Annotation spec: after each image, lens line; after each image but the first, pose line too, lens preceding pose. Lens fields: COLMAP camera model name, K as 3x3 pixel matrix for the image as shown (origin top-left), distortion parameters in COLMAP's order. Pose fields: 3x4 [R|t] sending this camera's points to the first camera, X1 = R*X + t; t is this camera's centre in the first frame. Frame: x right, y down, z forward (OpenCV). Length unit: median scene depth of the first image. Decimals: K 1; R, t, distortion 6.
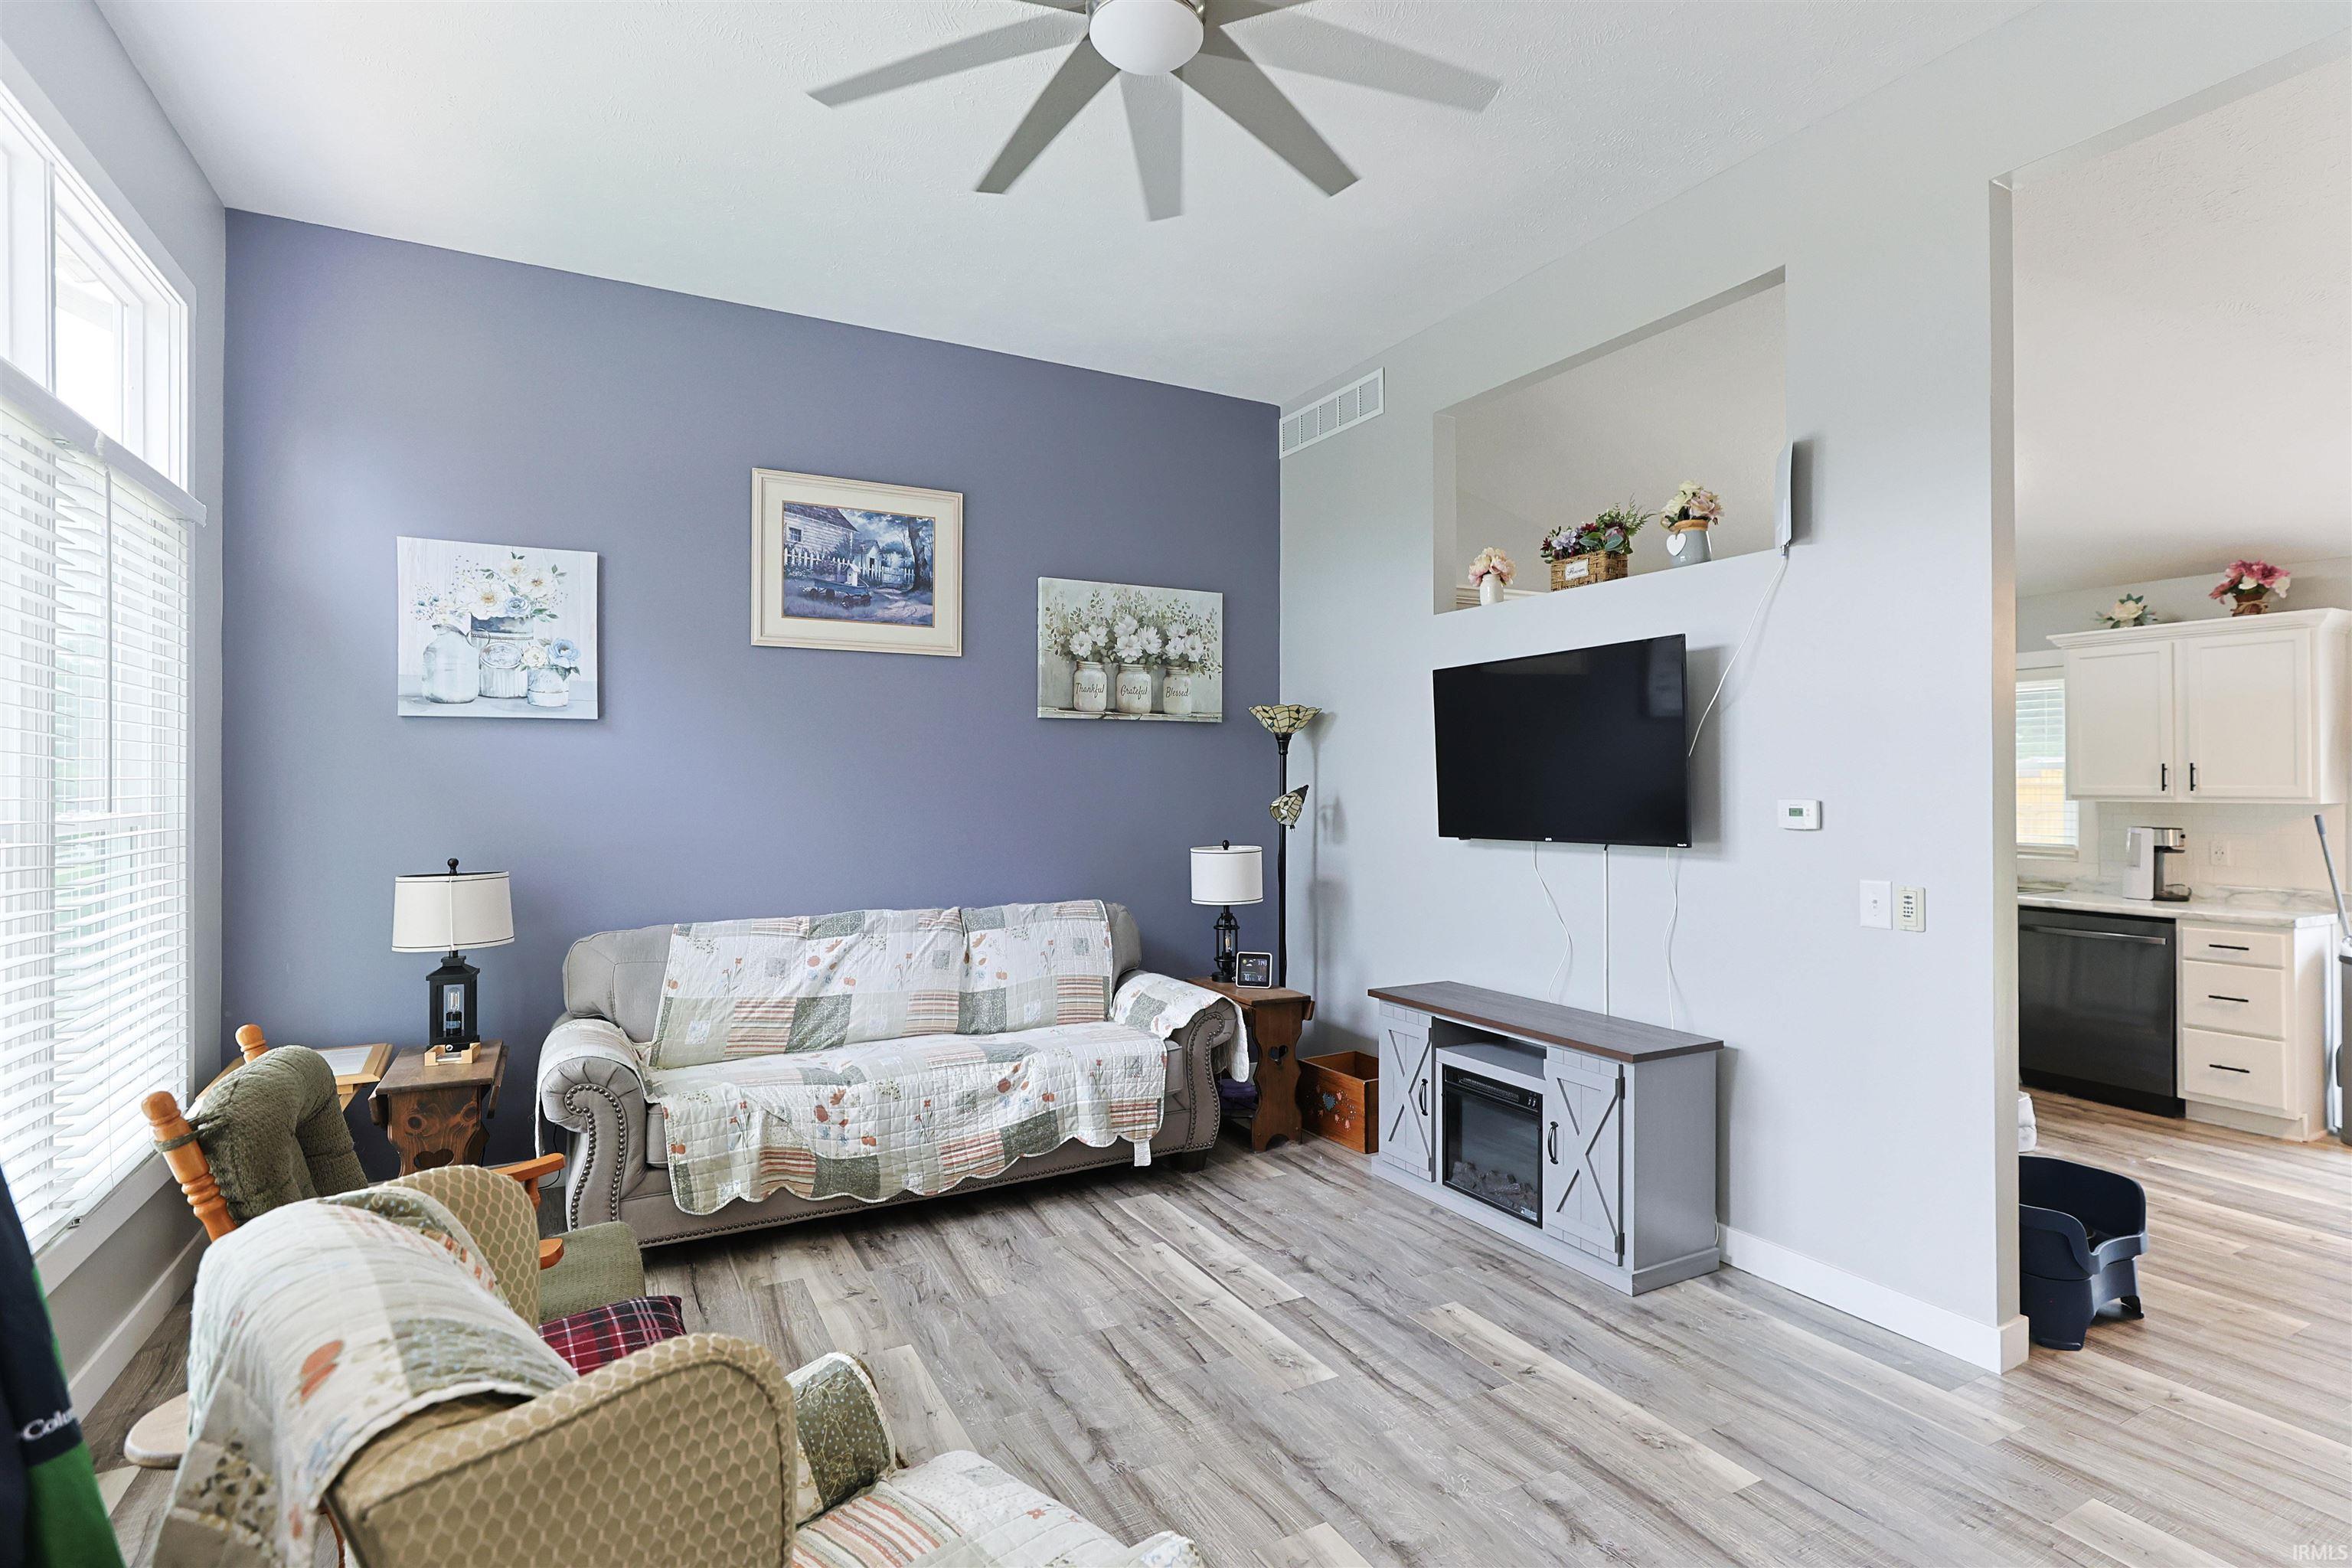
lens RADIAL K [[1129.6, 0, 1185.4], [0, 1129.6, 782.8], [0, 0, 1]] dist [-0.020402, 0.010574]
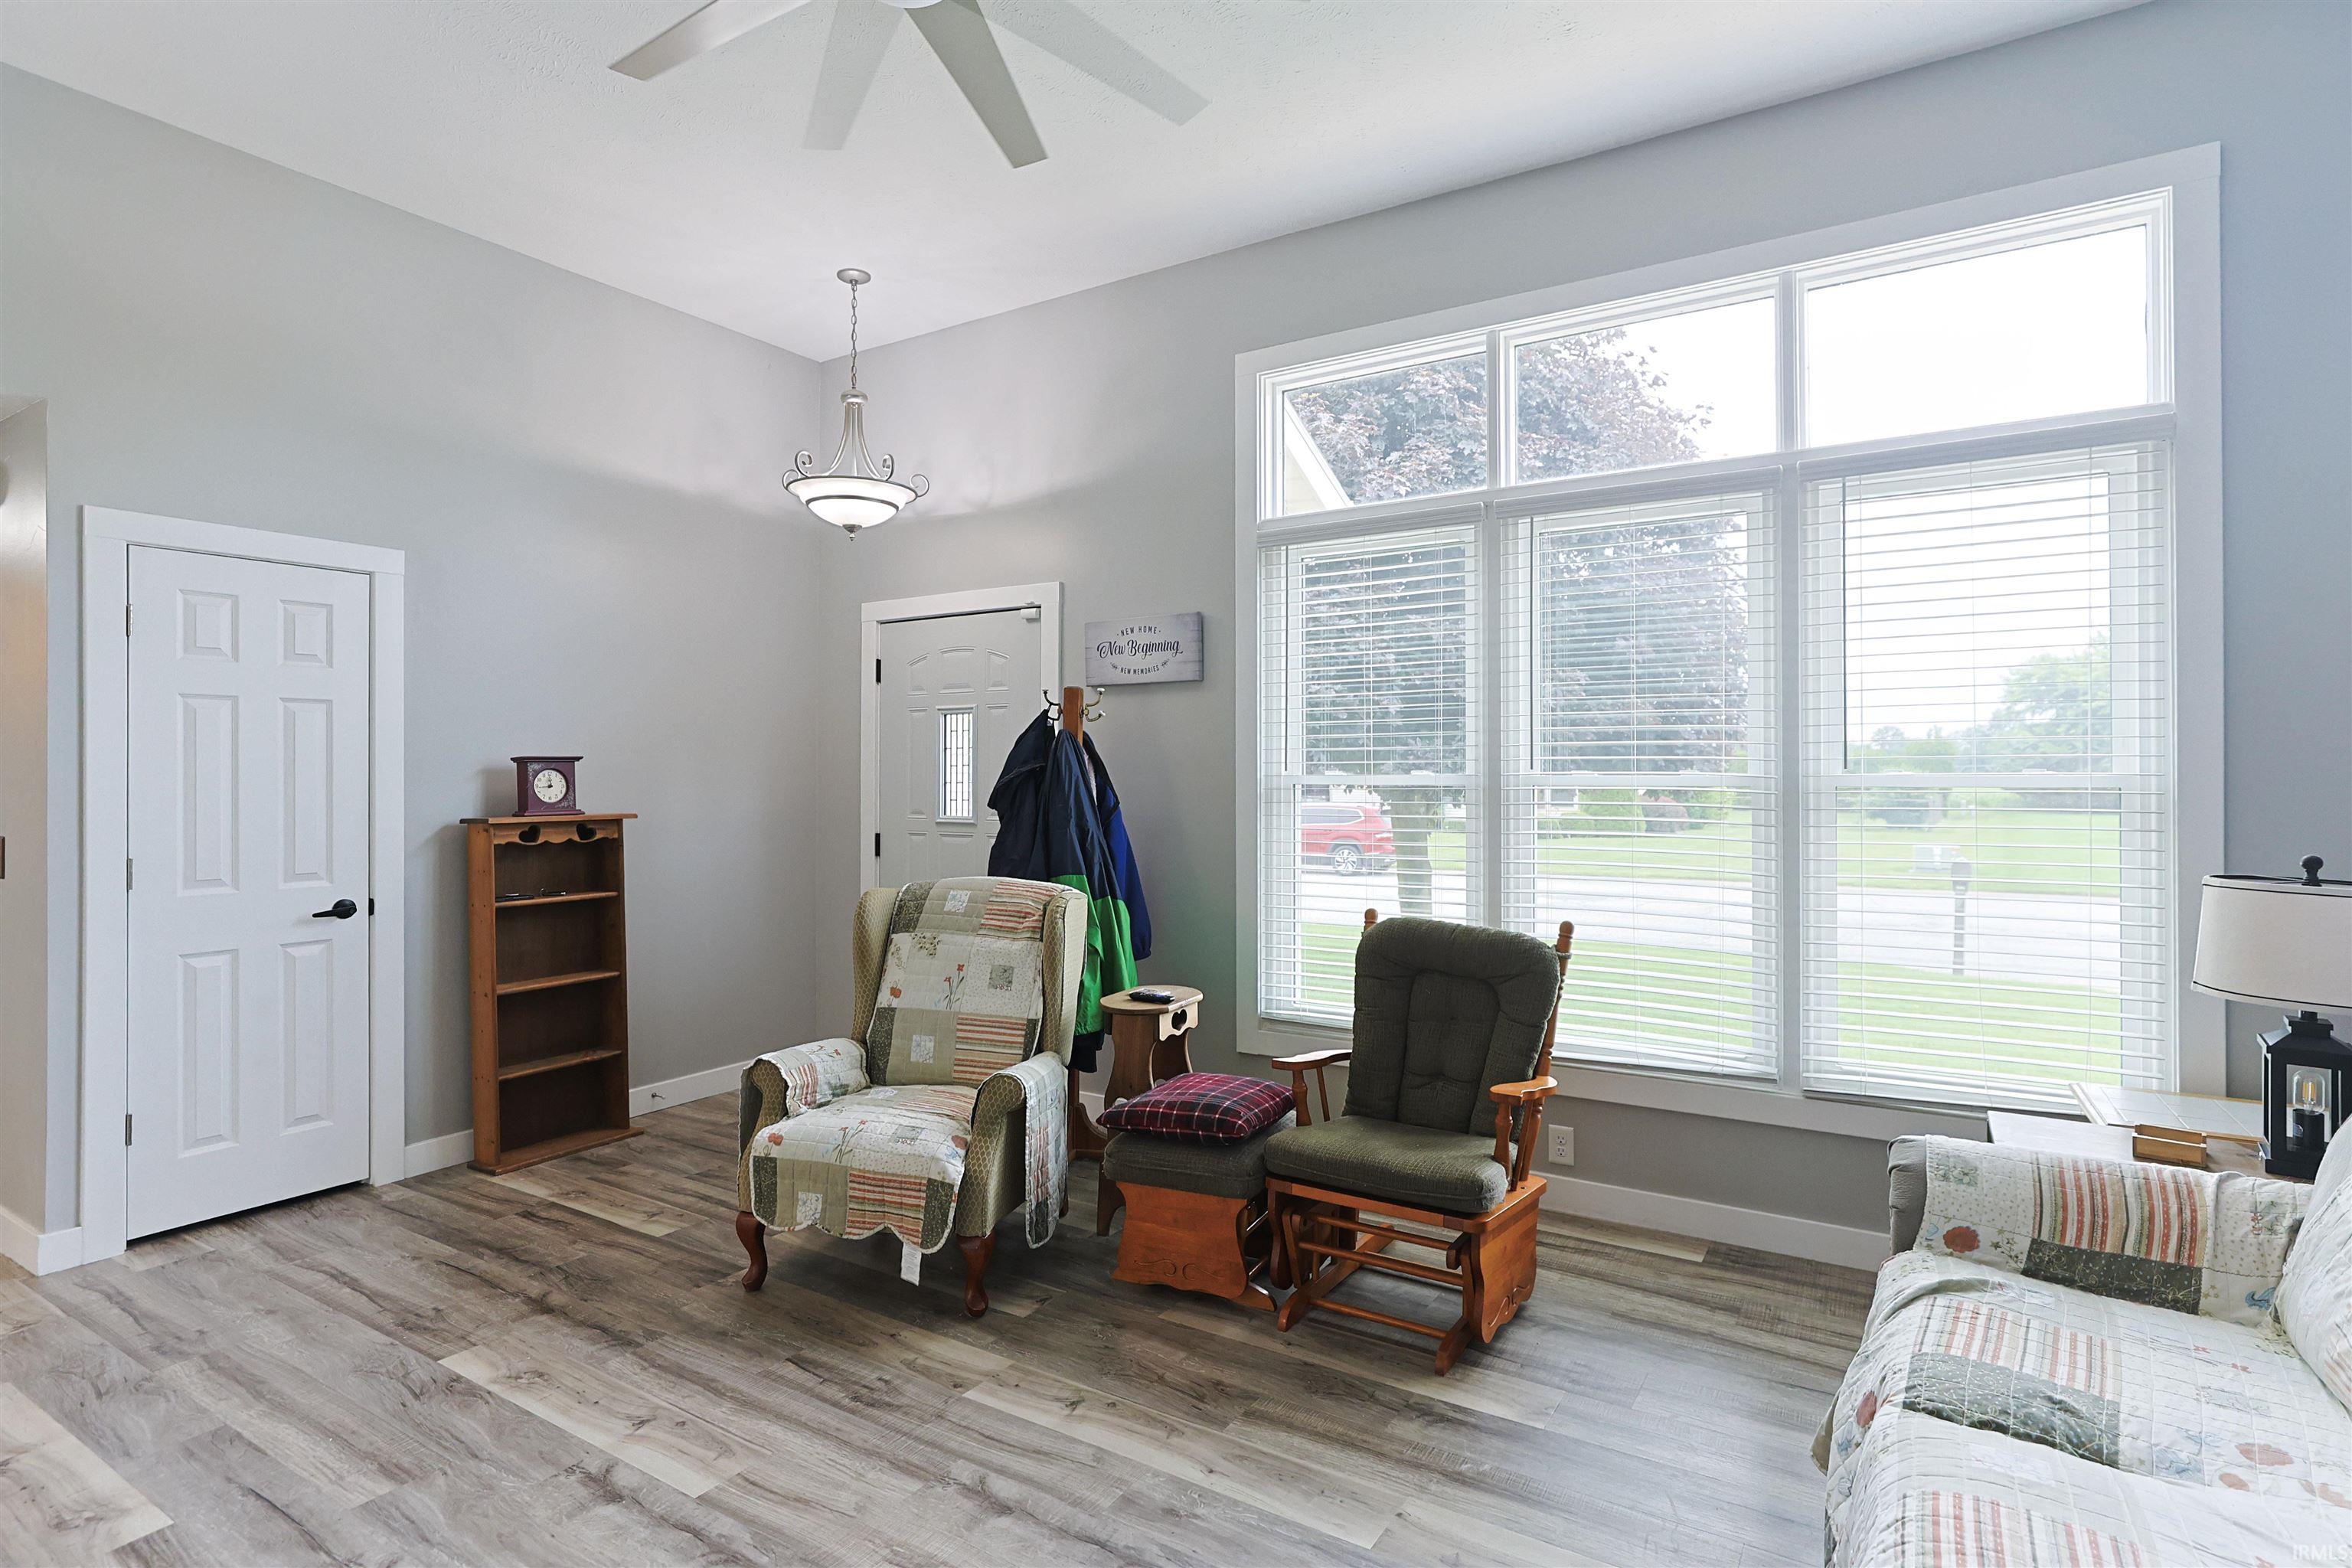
lens RADIAL K [[1129.6, 0, 1218.6], [0, 1129.6, 793.0], [0, 0, 1]] dist [-0.020402, 0.010574]
pose [[-0.852245, -0.000516, -0.523142, 0.137753], [-0.002177, 0.999994, 0.002560, 0.034224], [0.523138, 0.003321, -0.852242, 1.148789]]
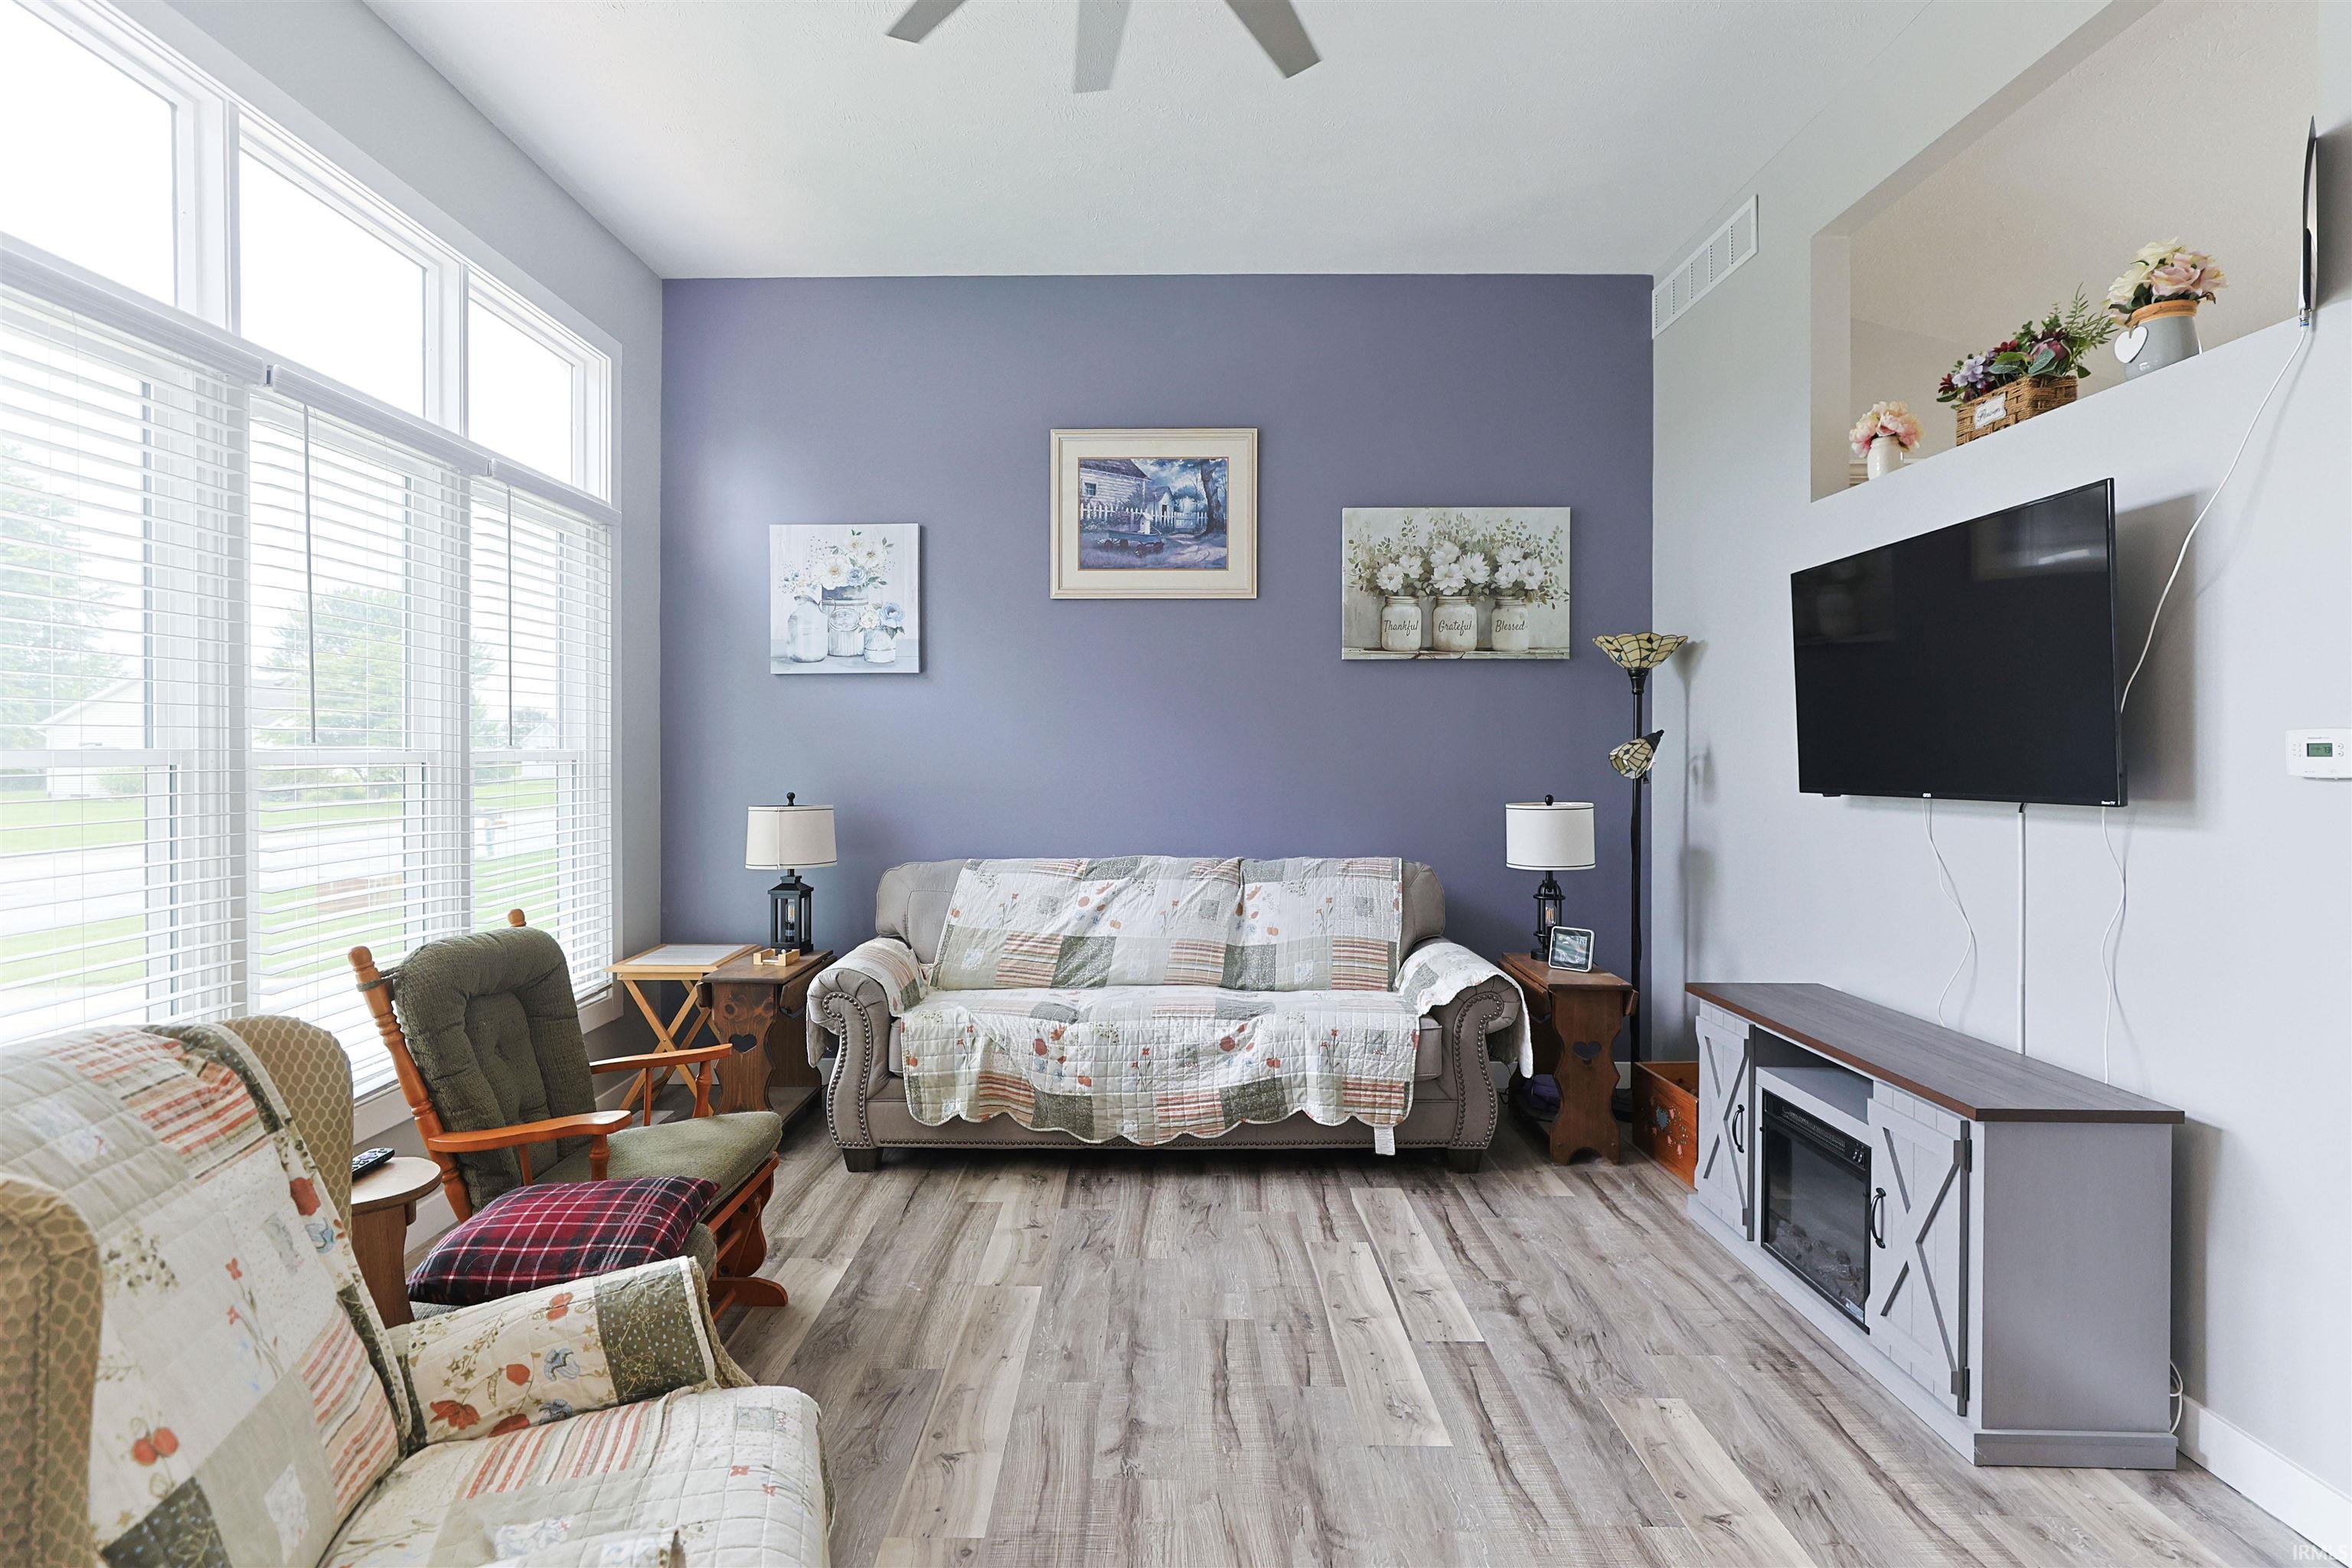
lens RADIAL K [[1129.6, 0, 1149.3], [0, 1129.6, 761.1], [0, 0, 1]] dist [-0.020402, 0.010574]
pose [[0.872531, 0.004813, -0.488536, 0.238764], [-0.000162, 0.999954, 0.009562, 0.021747], [0.488560, -0.008264, 0.872491, 0.141193]]
